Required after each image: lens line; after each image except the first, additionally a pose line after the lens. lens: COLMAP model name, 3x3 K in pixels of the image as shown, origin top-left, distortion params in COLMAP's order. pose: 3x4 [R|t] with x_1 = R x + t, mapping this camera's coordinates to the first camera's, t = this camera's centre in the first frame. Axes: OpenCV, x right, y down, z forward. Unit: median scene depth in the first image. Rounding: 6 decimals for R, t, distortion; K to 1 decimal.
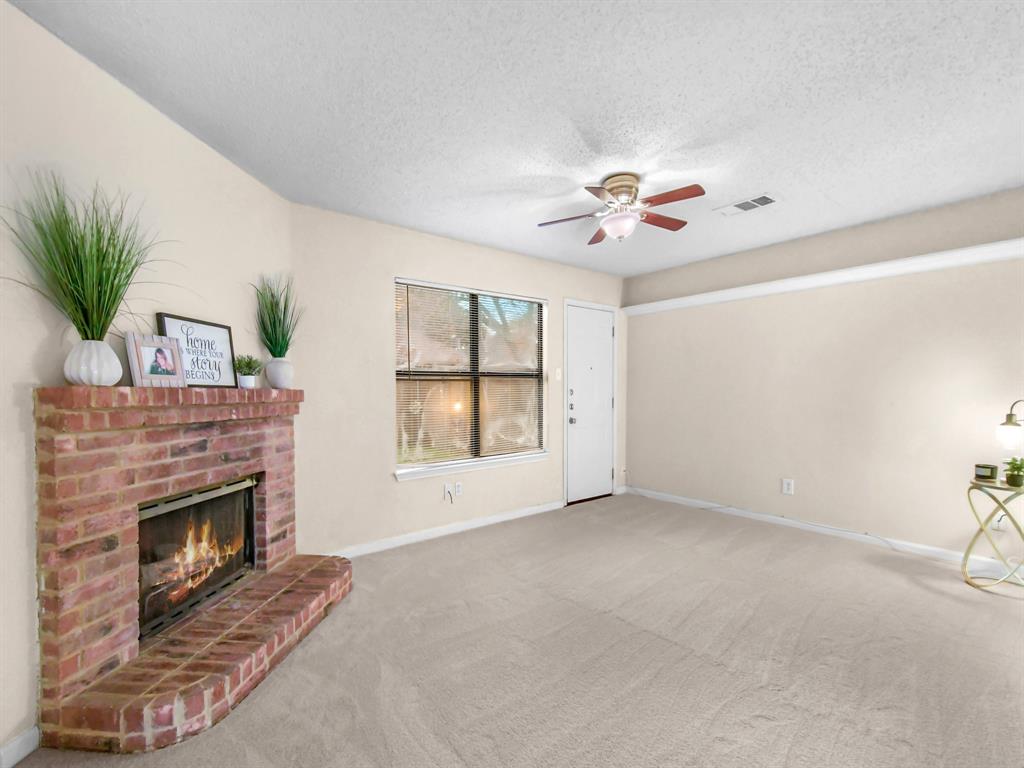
lens RADIAL K [[449.9, 0, 503.2], [0, 449.9, 400.9], [0, 0, 1]] dist [0.008406, -0.008173]
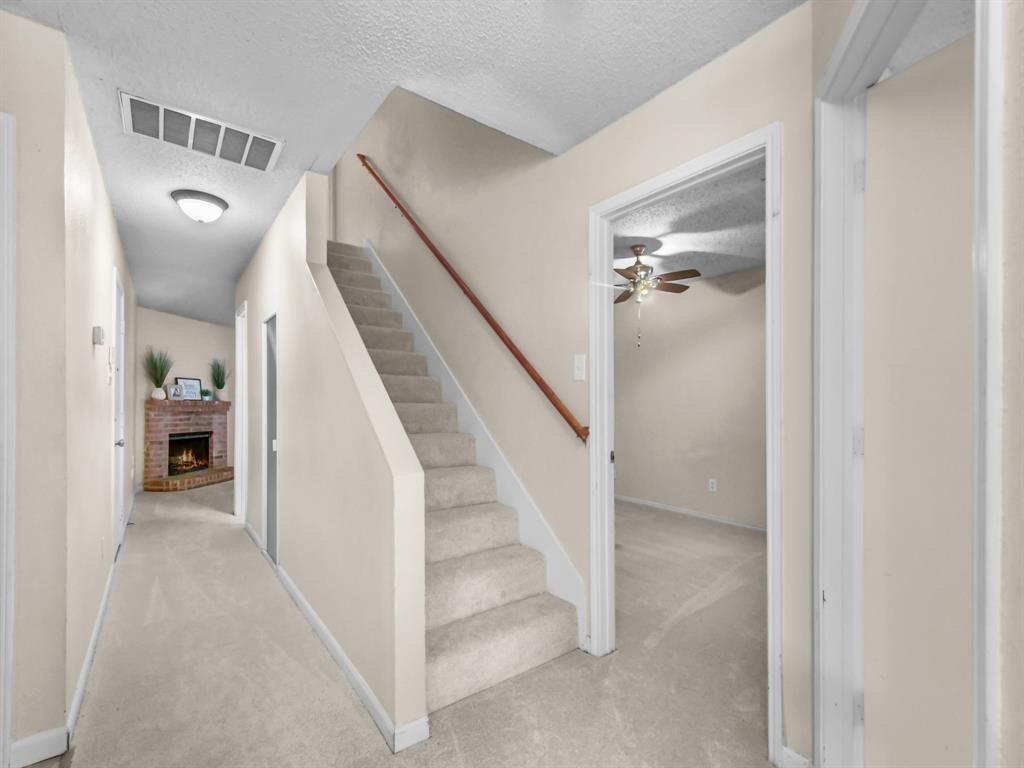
lens RADIAL K [[449.9, 0, 500.7], [0, 449.9, 398.6], [0, 0, 1]] dist [0.008406, -0.008173]
pose [[0.999636, -0.004545, -0.026595, 1.525226], [0.003620, 0.999391, -0.034715, 0.072516], [0.026736, 0.034606, 0.999043, -1.999185]]
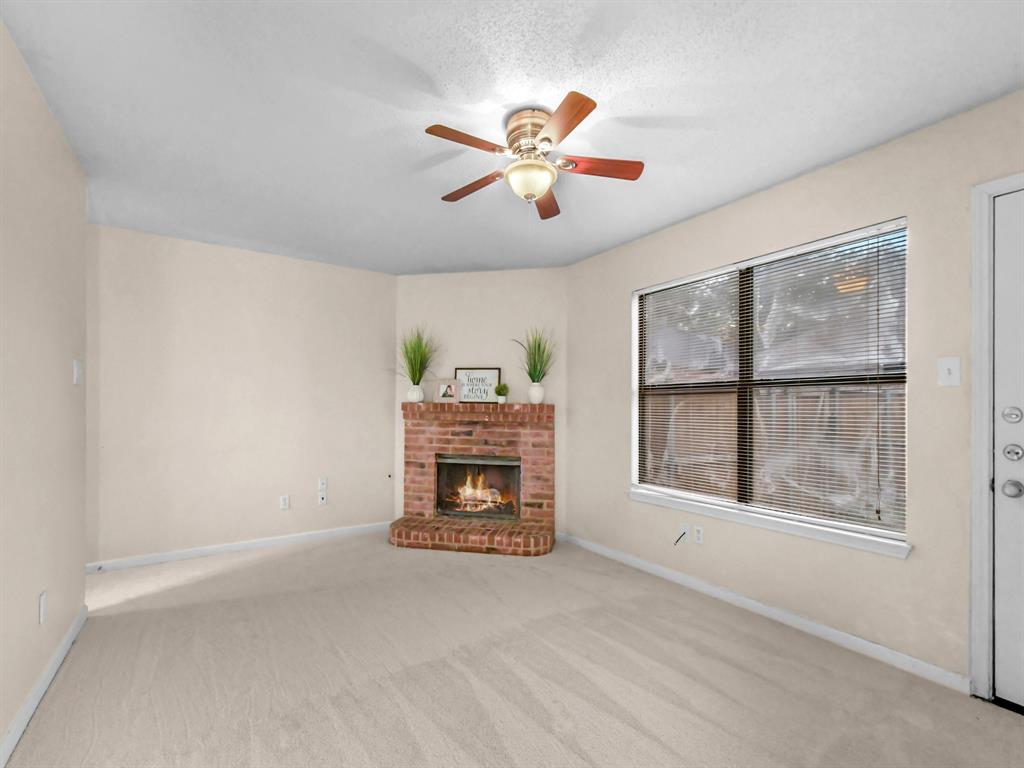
lens RADIAL K [[449.9, 0, 491.8], [0, 449.9, 401.1], [0, 0, 1]] dist [0.008406, -0.008173]
pose [[-0.096831, -0.005983, -0.995283, 1.219548], [-0.028916, 0.999577, -0.003195, -0.034081], [0.994881, 0.028470, -0.096963, 1.249327]]
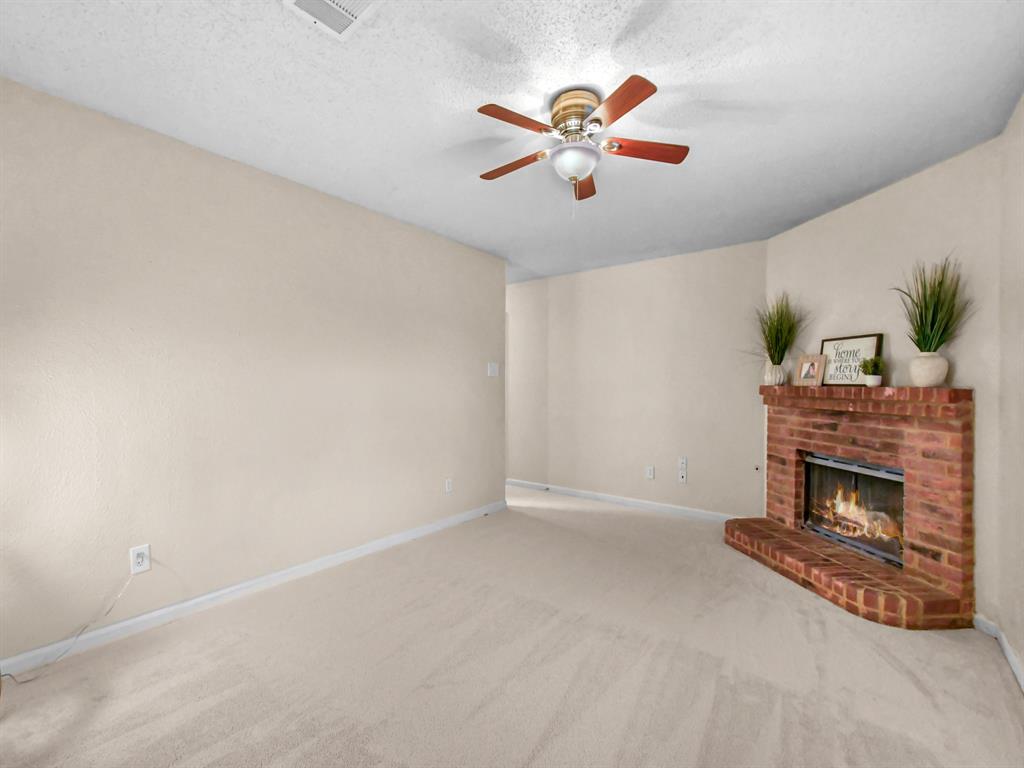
lens RADIAL K [[449.9, 0, 512.8], [0, 449.9, 387.4], [0, 0, 1]] dist [0.008406, -0.008173]
pose [[-0.966827, -0.005234, -0.255380, 0.662300], [-0.012231, 0.999592, 0.025817, -0.048416], [0.255141, 0.028084, -0.966496, 2.067265]]
